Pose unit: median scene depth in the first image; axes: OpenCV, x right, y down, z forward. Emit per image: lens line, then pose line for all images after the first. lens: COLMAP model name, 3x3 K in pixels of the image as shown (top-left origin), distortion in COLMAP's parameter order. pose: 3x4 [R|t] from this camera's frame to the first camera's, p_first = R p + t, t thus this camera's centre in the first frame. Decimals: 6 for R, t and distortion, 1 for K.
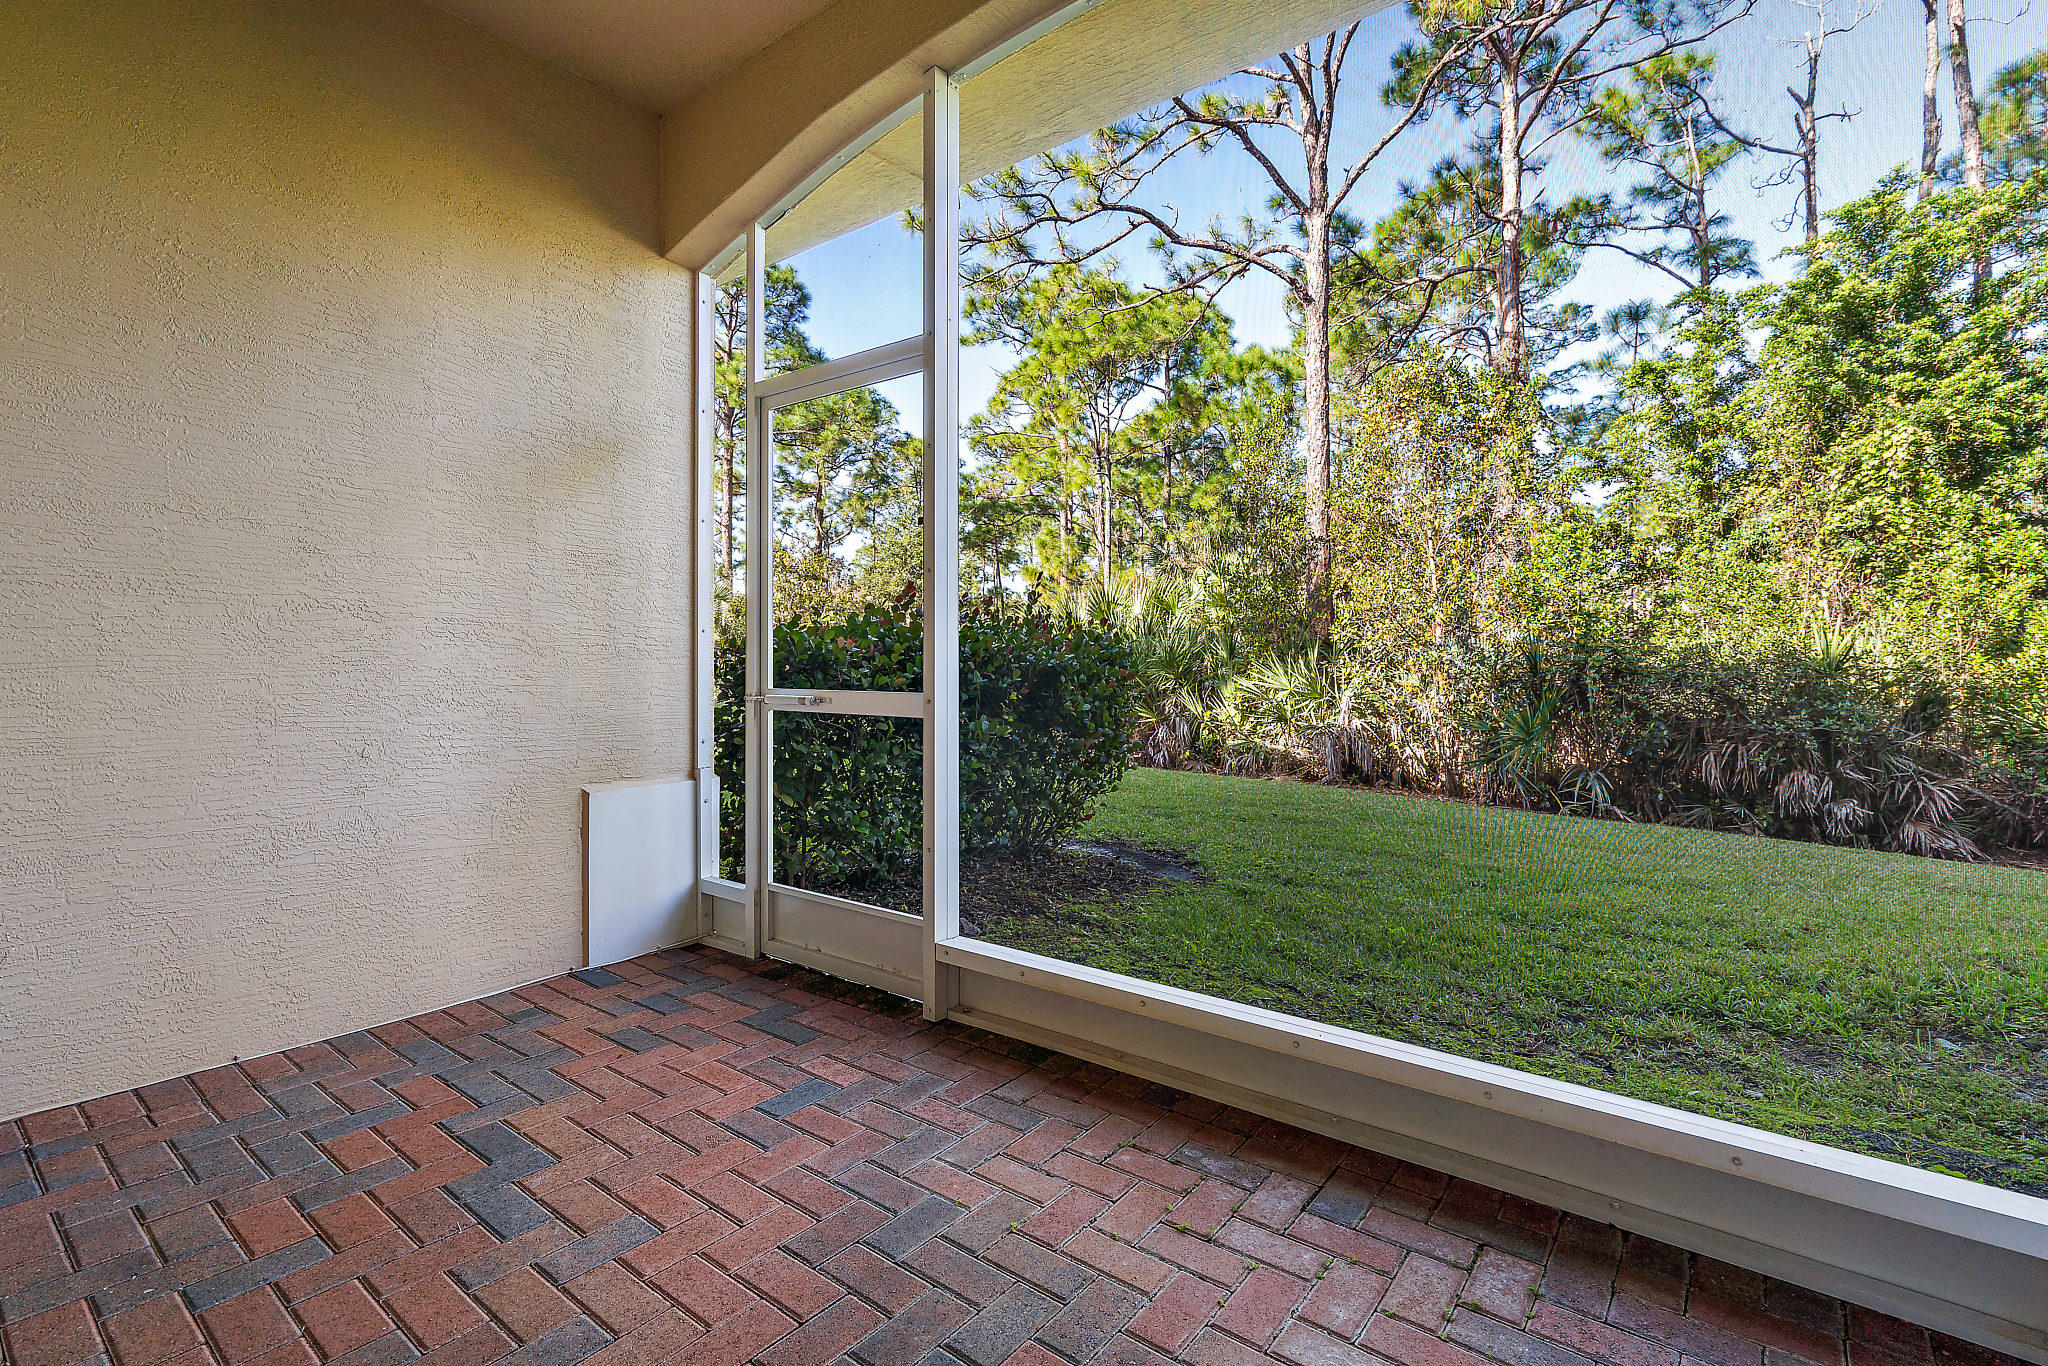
lens RADIAL K [[964.2, 0, 1028.2], [0, 964.2, 669.5], [0, 0, 1]] dist [-0.010639, 0.000146]
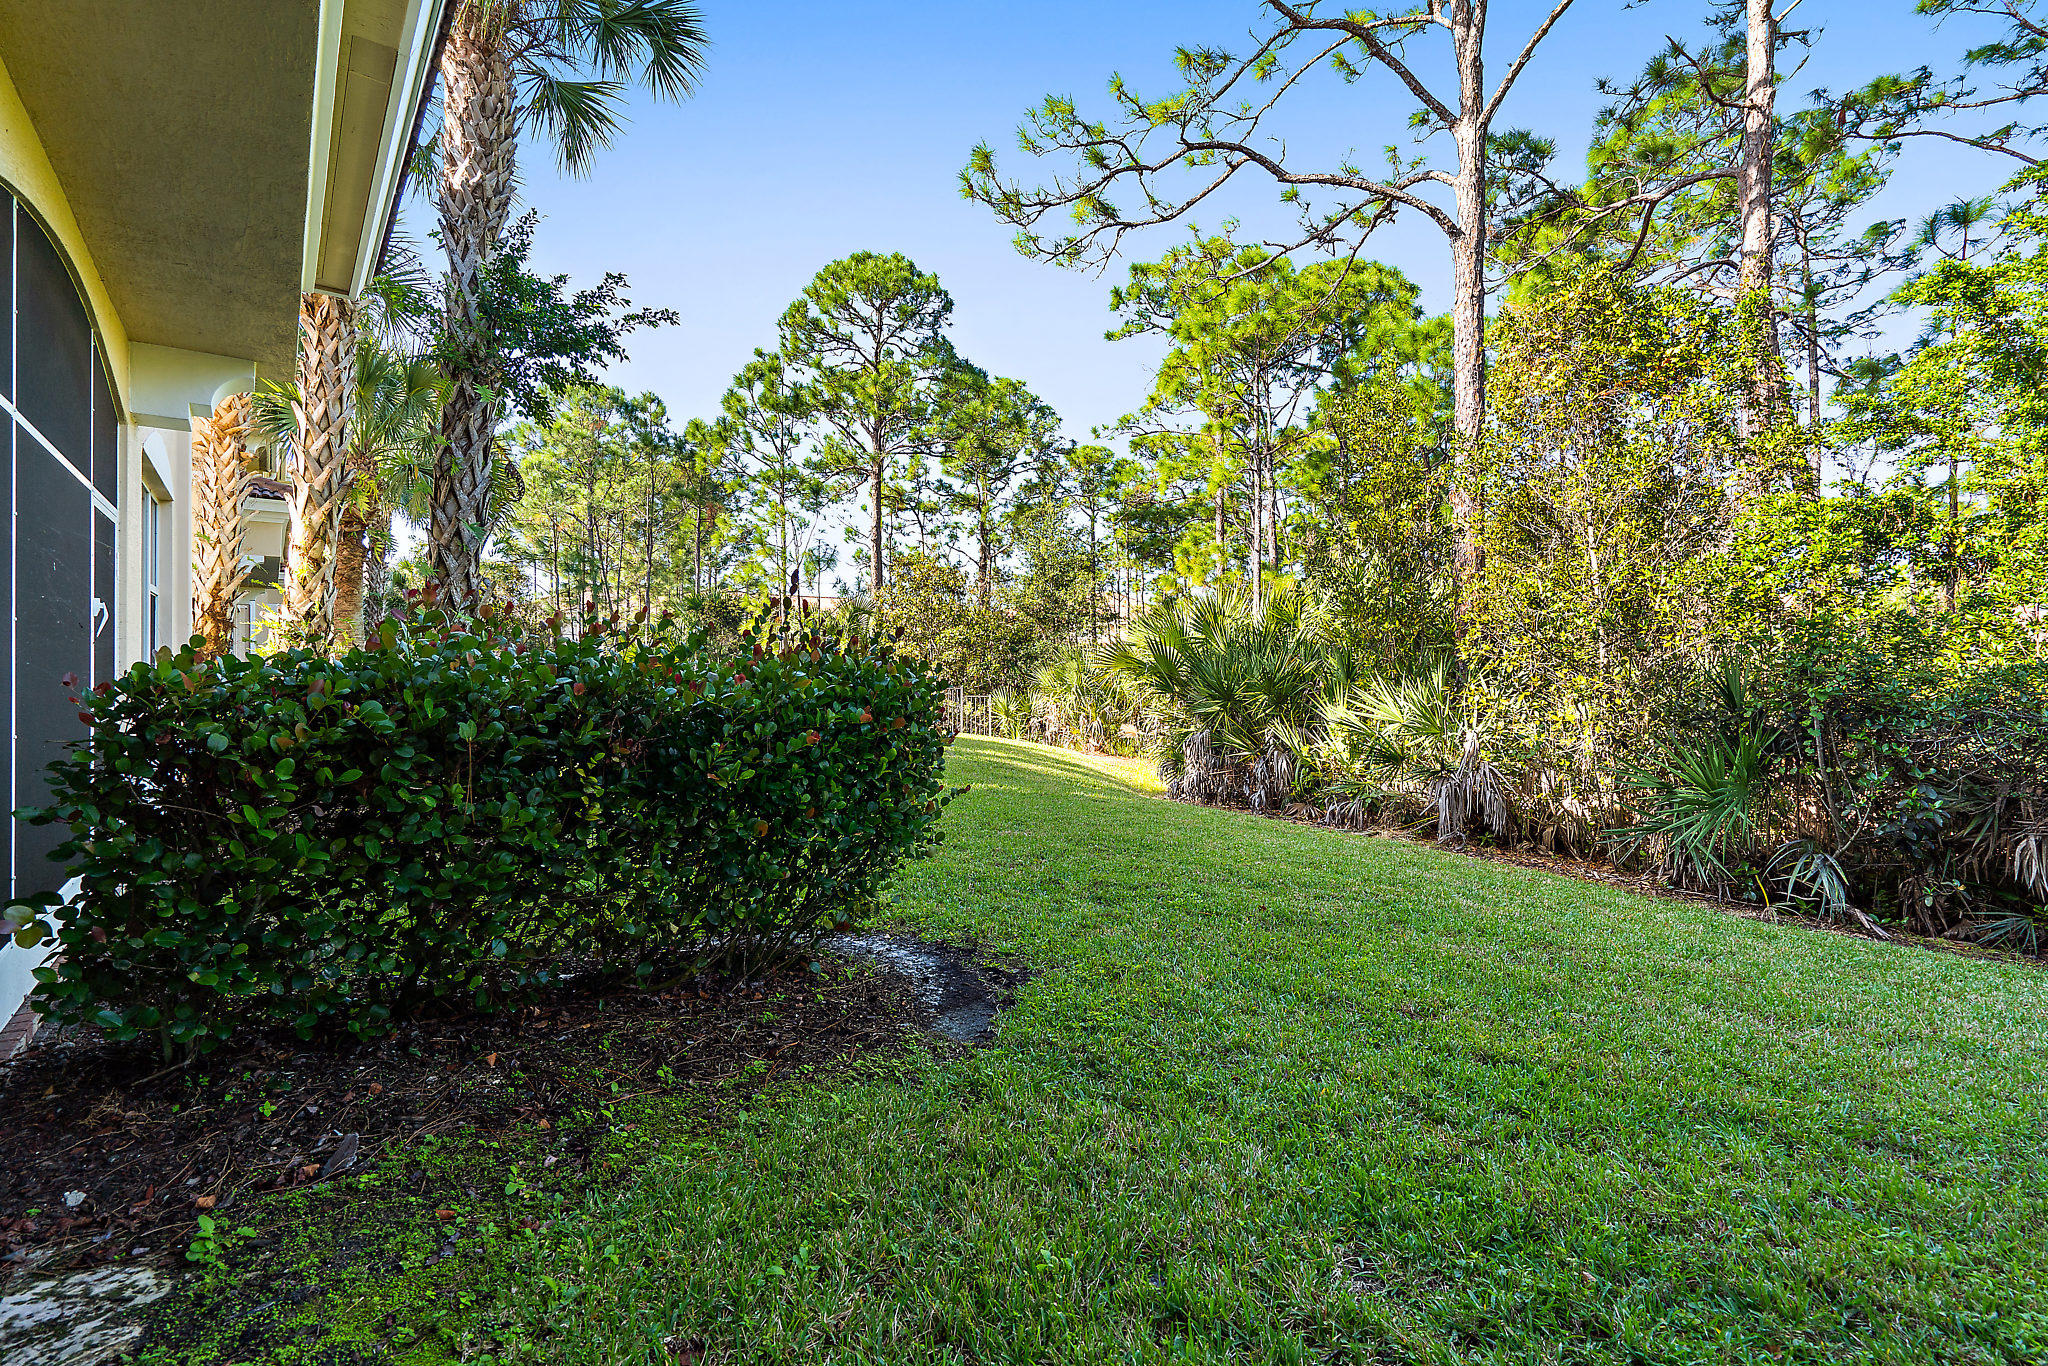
lens RADIAL K [[957.5, 0, 1024.0], [0, 957.5, 683.0], [0, 0, 1]] dist [-0.001560, -0.000457]
pose [[0.971004, 0.009088, -0.238892, 0.126521], [-0.009202, 0.999957, 0.000640, -0.006683], [0.238888, 0.001576, 0.971046, 0.130710]]
